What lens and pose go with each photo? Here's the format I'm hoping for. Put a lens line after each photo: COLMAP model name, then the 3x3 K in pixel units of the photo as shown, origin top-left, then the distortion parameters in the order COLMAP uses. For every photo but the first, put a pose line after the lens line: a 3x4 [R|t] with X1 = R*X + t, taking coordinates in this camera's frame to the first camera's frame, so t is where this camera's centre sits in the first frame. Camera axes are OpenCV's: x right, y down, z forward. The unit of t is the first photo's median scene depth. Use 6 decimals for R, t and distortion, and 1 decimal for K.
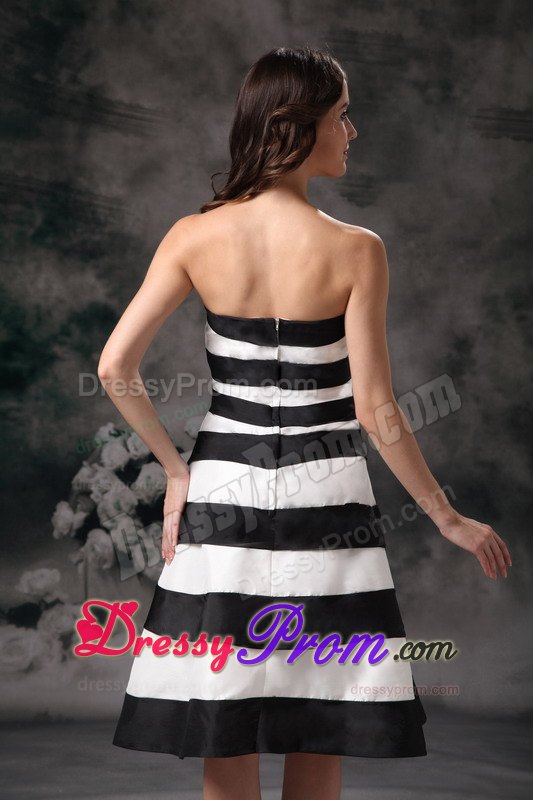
lens RADIAL K [[2550.3, 0, 281.7], [0, 2550.3, 413.9], [0, 0, 1]] dist [0.651668, 0.000000]
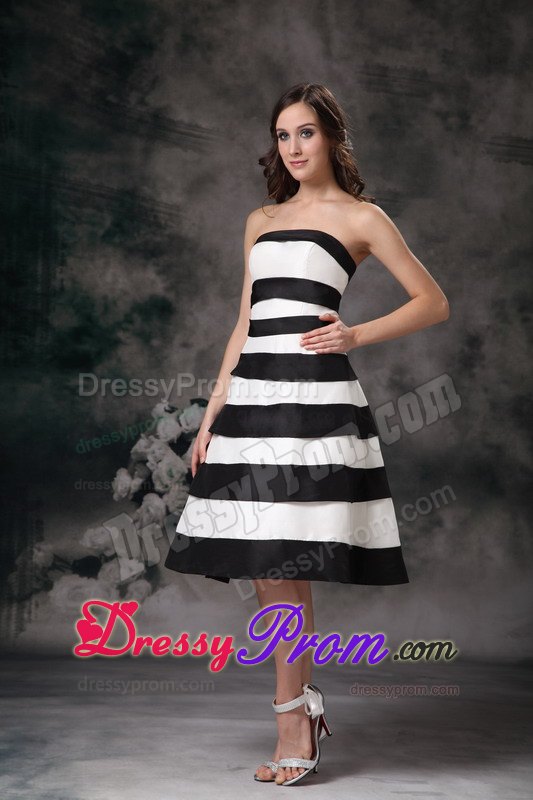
lens RADIAL K [[2718.1, 0, 292.1], [0, 2718.1, 390.8], [0, 0, 1]] dist [0.725538, 0.000000]
pose [[0.999359, 0.024343, 0.026263, -0.042376], [-0.023298, 0.998953, -0.039369, 0.045479], [-0.027194, 0.038732, 0.998880, -0.214047]]
